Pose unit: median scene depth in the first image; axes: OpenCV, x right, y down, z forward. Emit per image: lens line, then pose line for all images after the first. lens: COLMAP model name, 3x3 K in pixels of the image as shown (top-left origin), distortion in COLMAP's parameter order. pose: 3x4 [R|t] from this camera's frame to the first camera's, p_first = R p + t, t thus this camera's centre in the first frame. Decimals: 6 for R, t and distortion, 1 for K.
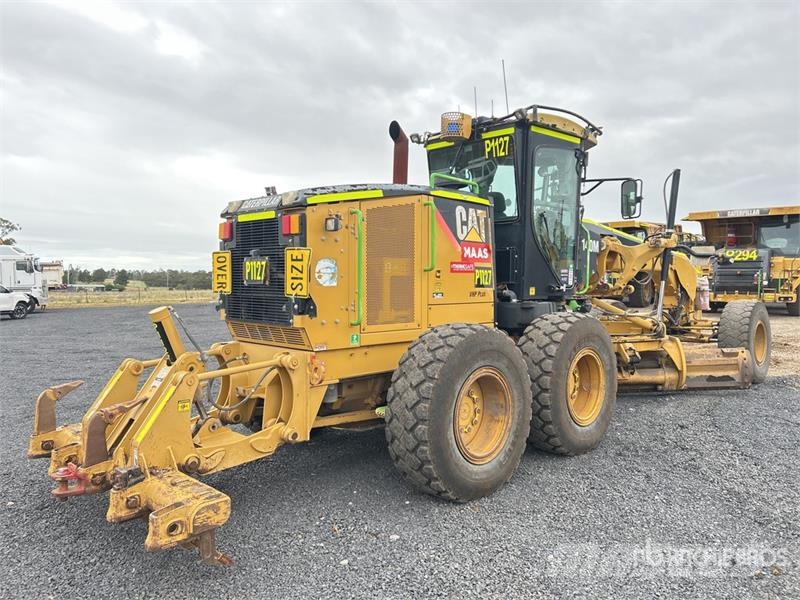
lens RADIAL K [[617.5, 0, 401.0], [0, 617.5, 302.3], [0, 0, 1]] dist [0.054410, -0.048516]
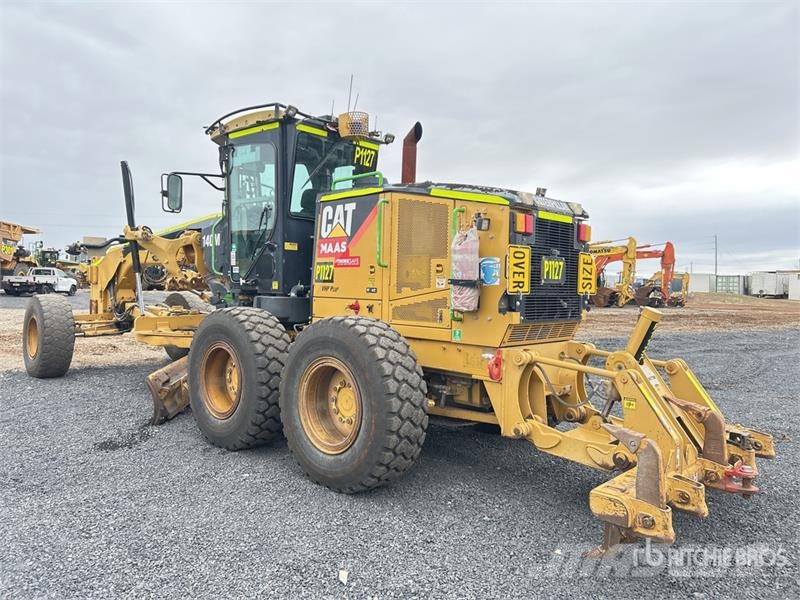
lens RADIAL K [[581.5, 0, 396.9], [0, 581.5, 298.4], [0, 0, 1]] dist [0.008342, 0.001042]
pose [[-0.033902, -0.036383, 0.998763, -1.205992], [0.015574, 0.999197, 0.036928, -0.044931], [-0.999304, 0.016807, -0.033308, 1.314925]]
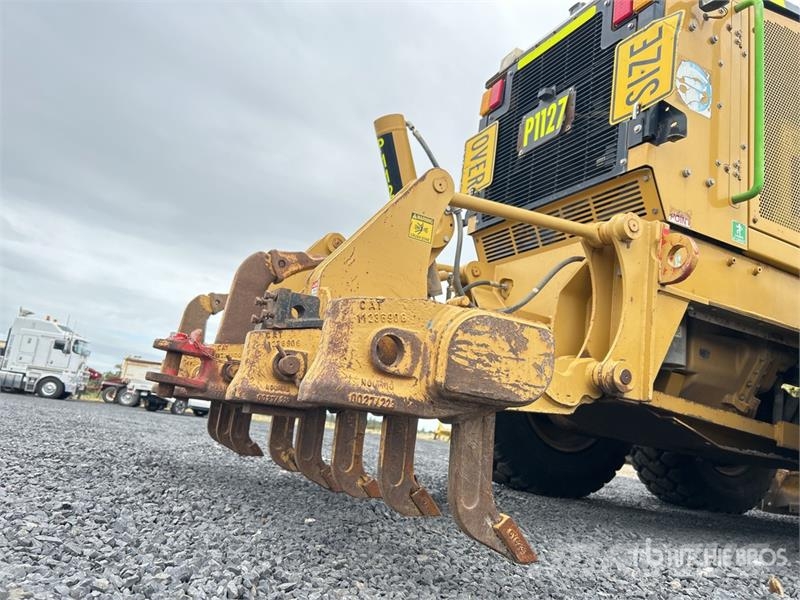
lens RADIAL K [[617.5, 0, 394.1], [0, 617.5, 284.1], [0, 0, 1]] dist [0.054410, -0.048516]
pose [[0.946941, 0.049394, -0.317588, -0.178507], [-0.138596, 0.954283, -0.264829, 0.276221], [0.289988, 0.294794, 0.910496, 0.476191]]
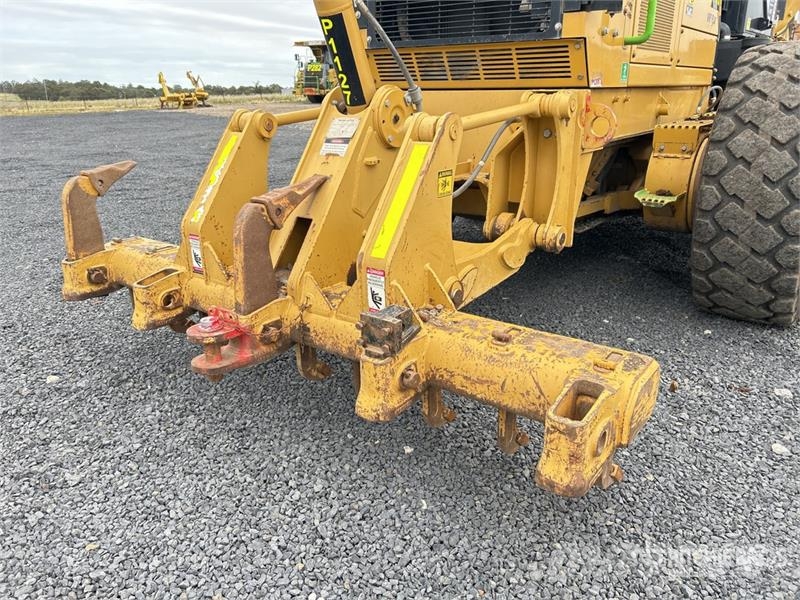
lens RADIAL K [[617.5, 0, 415.5], [0, 617.5, 294.7], [0, 0, 1]] dist [0.054410, -0.048516]
pose [[0.988016, -0.059678, 0.142349, -0.367369], [0.017736, 0.960017, 0.279379, 0.094315], [-0.153330, -0.273506, 0.949571, 0.425421]]
